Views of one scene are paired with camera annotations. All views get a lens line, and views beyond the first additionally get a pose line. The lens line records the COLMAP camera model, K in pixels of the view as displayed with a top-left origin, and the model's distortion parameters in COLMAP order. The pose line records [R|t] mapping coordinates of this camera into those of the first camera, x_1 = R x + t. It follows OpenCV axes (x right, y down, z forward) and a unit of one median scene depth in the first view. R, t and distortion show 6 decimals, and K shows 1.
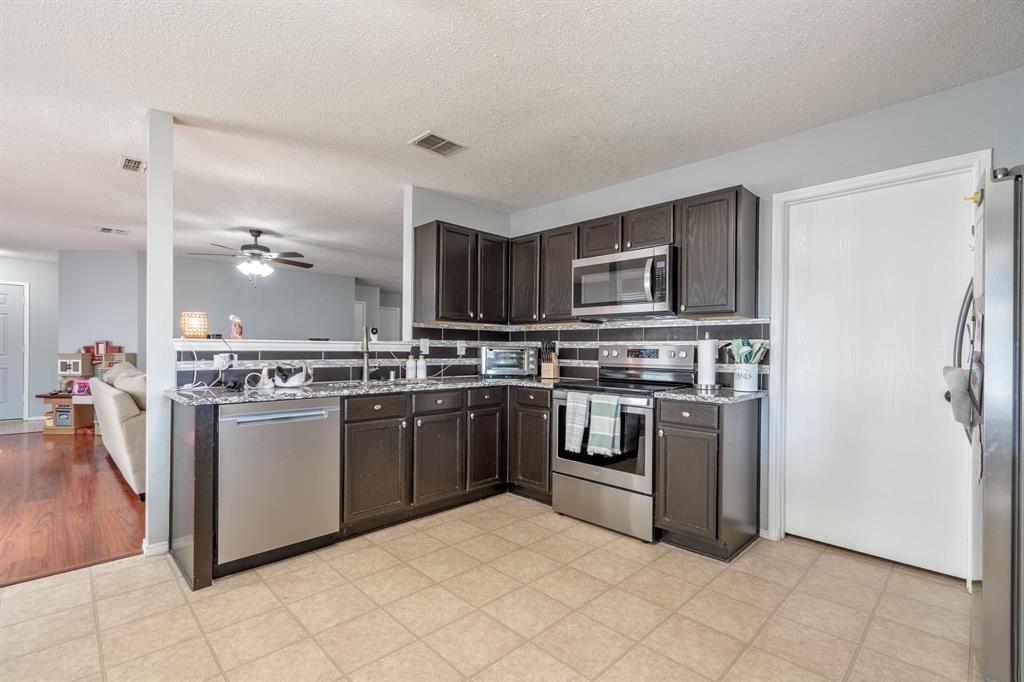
lens RADIAL K [[467.3, 0, 511.8], [0, 467.3, 347.4], [0, 0, 1]] dist [-0.004686, 0.000332]
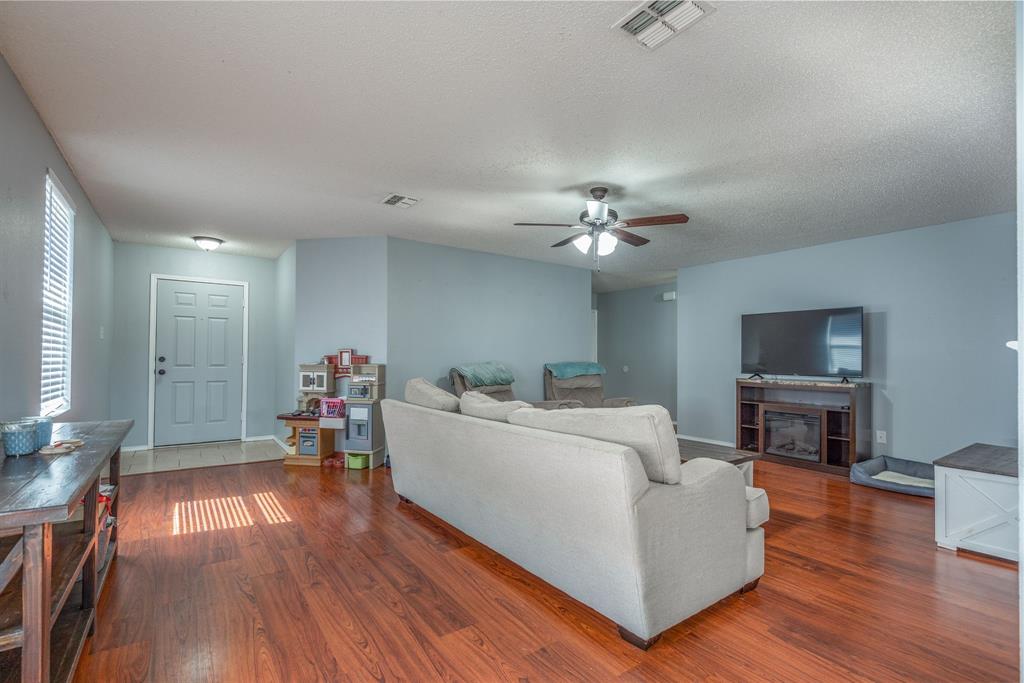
lens RADIAL K [[467.3, 0, 507.6], [0, 467.3, 345.6], [0, 0, 1]] dist [-0.004686, 0.000332]
pose [[0.987530, -0.003837, -0.157381, -0.487870], [0.000322, 0.999750, -0.022352, -0.001950], [0.157428, 0.022022, 0.987285, 0.251441]]
